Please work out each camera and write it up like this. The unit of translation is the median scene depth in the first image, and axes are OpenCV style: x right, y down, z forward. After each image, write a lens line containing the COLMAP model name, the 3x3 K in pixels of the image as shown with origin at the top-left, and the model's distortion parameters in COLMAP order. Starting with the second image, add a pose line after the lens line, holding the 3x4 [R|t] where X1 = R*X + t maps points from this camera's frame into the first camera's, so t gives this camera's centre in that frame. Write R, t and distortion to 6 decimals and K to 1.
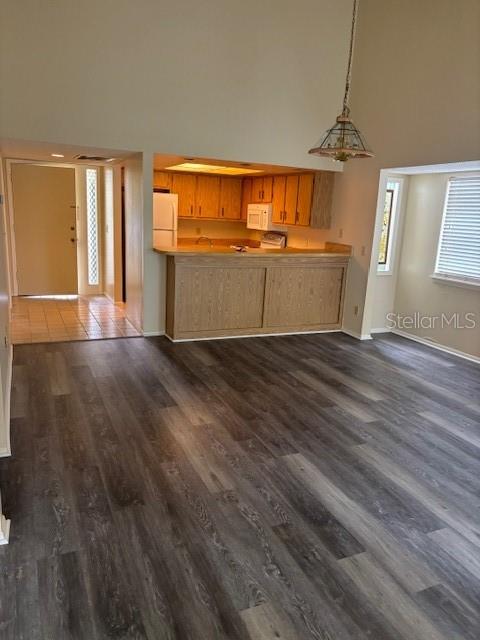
lens RADIAL K [[496.9, 0, 240.0], [0, 496.9, 320.0], [0, 0, 1]] dist [0.002959, 0.004910]
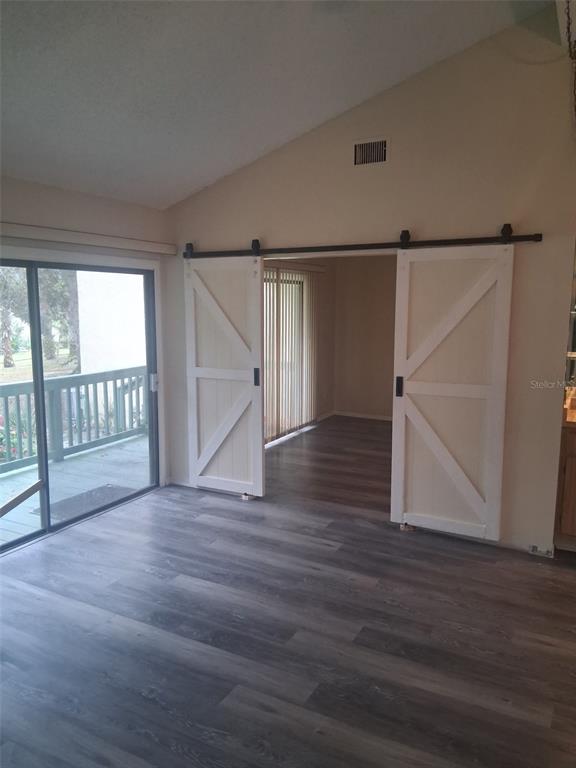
lens RADIAL K [[596.3, 0, 288.0], [0, 596.3, 384.0], [0, 0, 1]] dist [0.002959, 0.004910]
pose [[-0.798100, 0.035653, -0.601469, 1.070925], [-0.168354, 0.945293, 0.279425, -0.369932], [0.578527, 0.324268, -0.748436, 1.643233]]
